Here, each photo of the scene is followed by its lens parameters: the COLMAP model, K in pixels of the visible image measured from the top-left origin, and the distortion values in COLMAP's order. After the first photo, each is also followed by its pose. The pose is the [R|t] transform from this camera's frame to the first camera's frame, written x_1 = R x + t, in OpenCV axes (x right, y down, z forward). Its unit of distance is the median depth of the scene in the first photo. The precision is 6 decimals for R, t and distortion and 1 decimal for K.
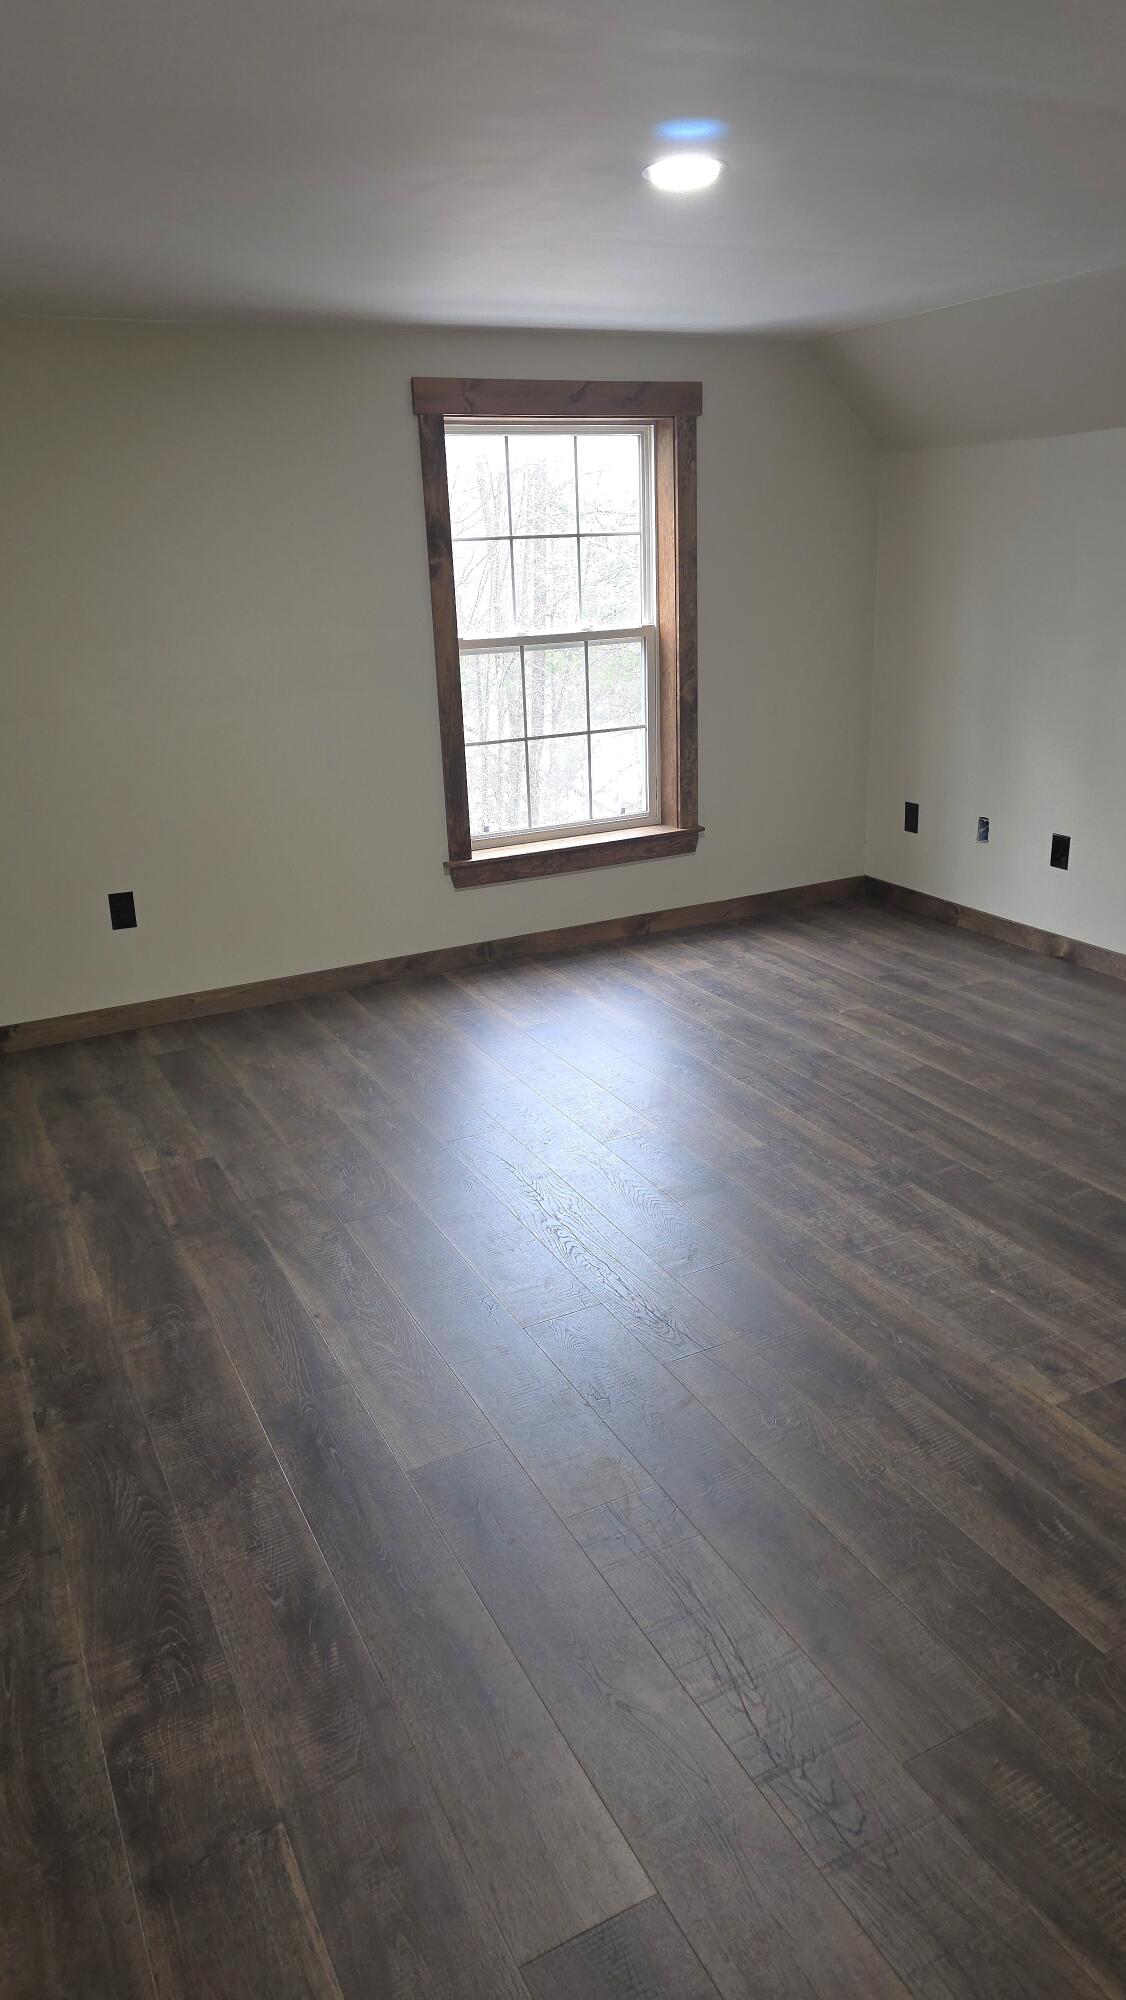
lens RADIAL K [[1336.8, 0, 556.8], [0, 1336.8, 1019.0], [0, 0, 1]] dist [0.056130, -0.072384]
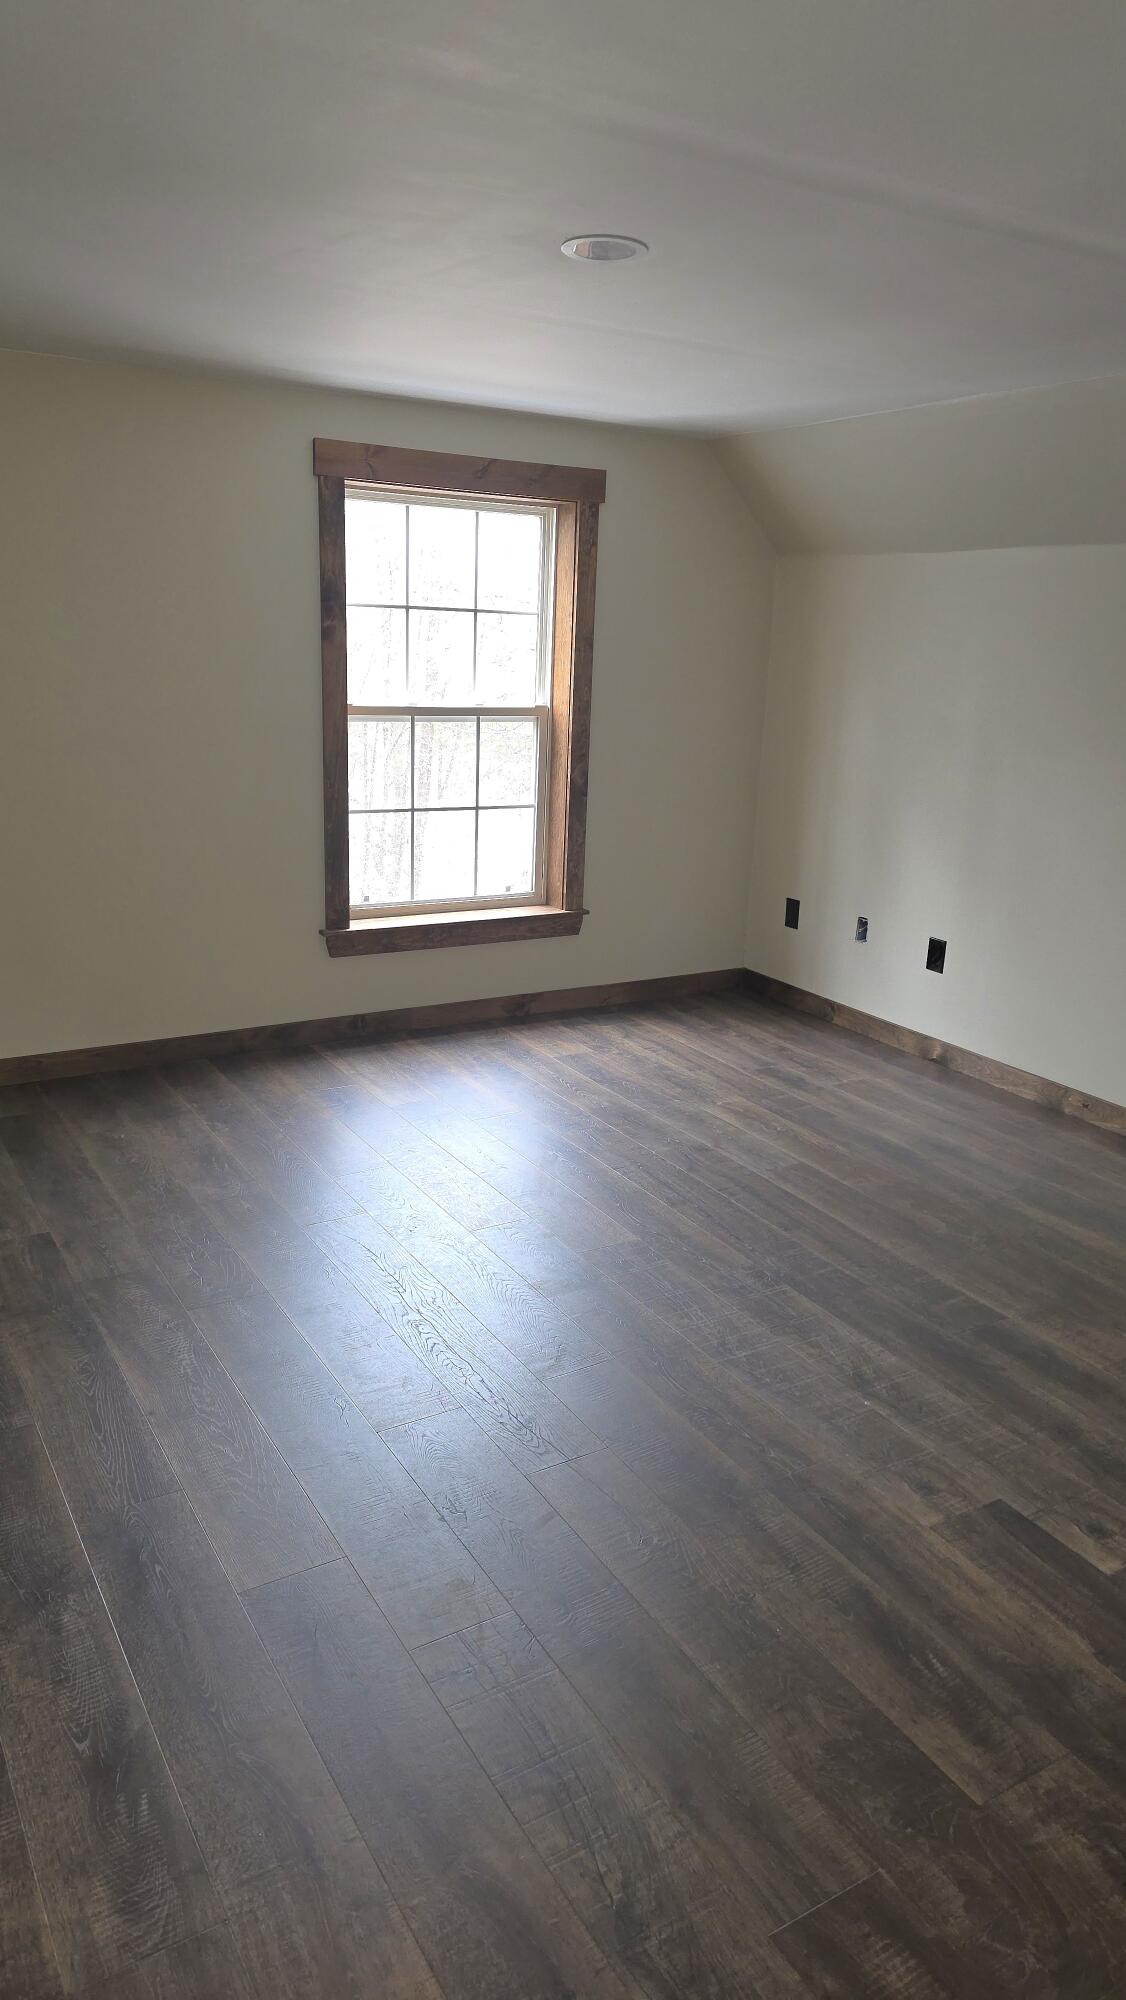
lens RADIAL K [[1336.8, 0, 556.8], [0, 1336.8, 1019.0], [0, 0, 1]] dist [0.056130, -0.072384]
pose [[0.994321, 0.050835, 0.093493, -0.002359], [-0.045357, 0.997179, -0.059811, -0.004693], [-0.096269, 0.055230, 0.993822, 0.038716]]
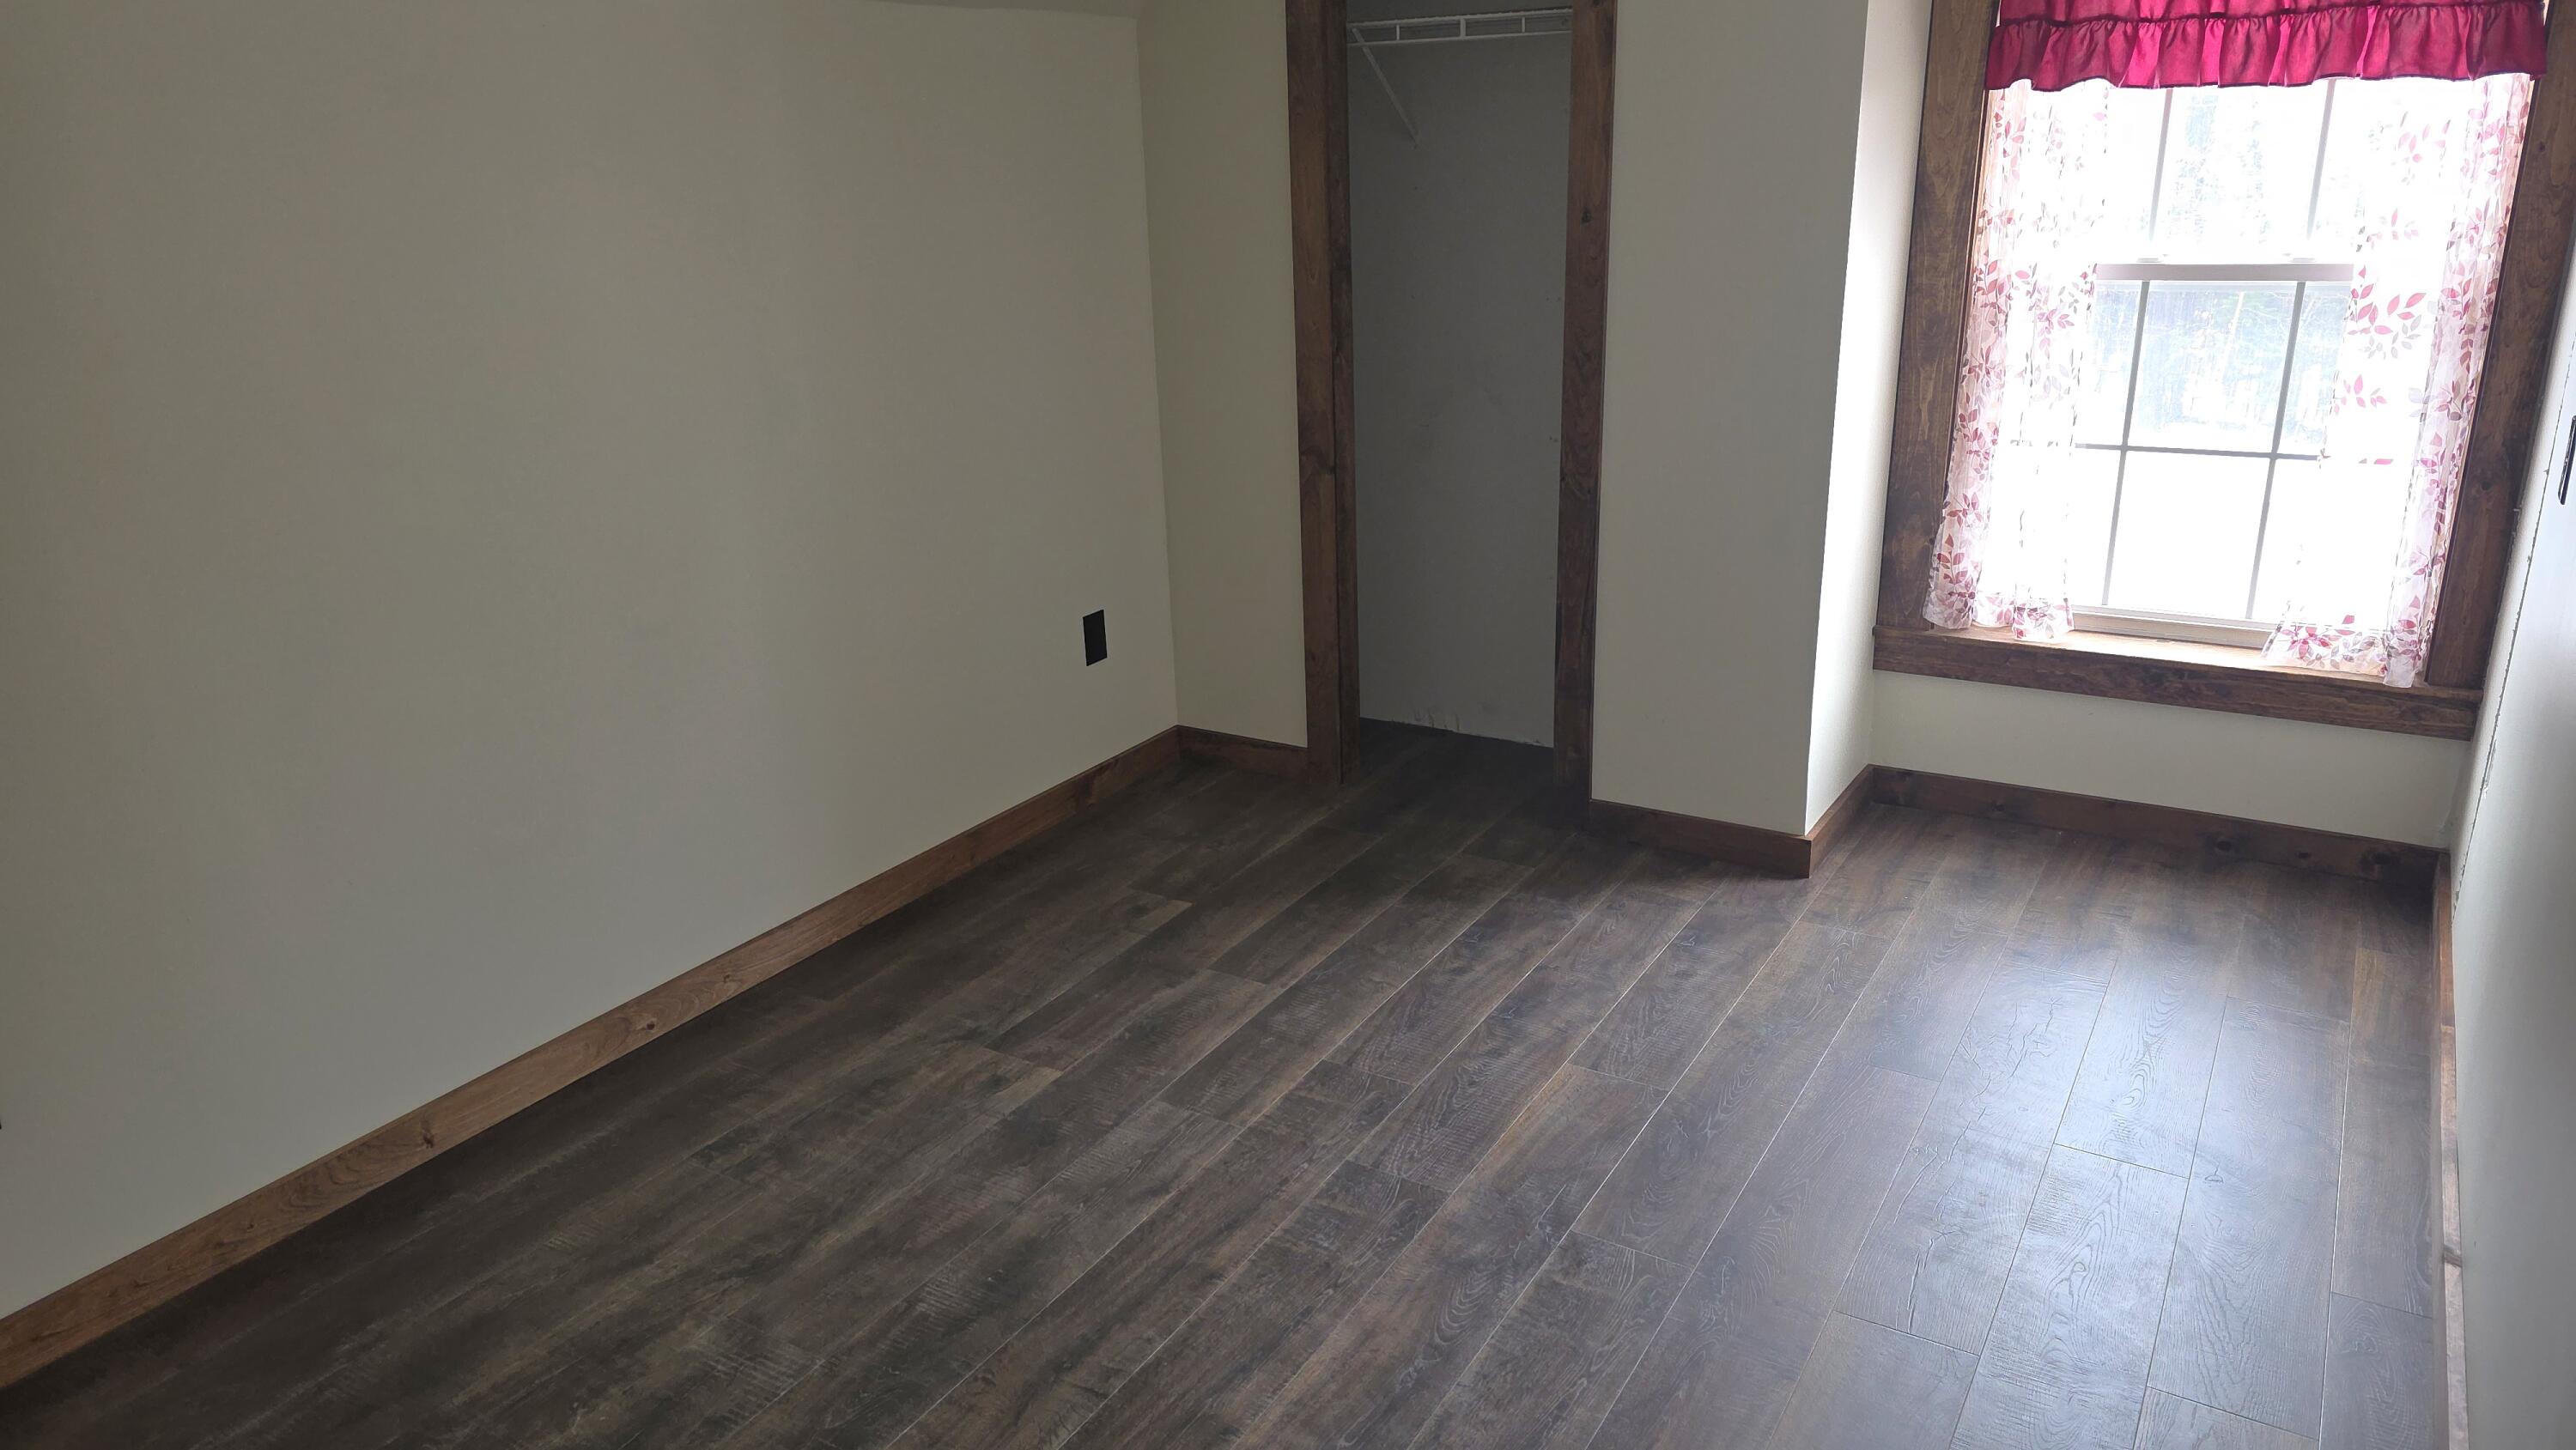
lens RADIAL K [[1721.6, 0, 1288.0], [0, 1721.6, 725.0], [0, 0, 1]] dist [0.056130, -0.072384]
pose [[0.528656, 0.279864, -0.801373, 0.468838], [-0.282459, 0.948283, 0.144835, -0.128980], [0.800462, 0.149787, 0.580366, 0.402118]]
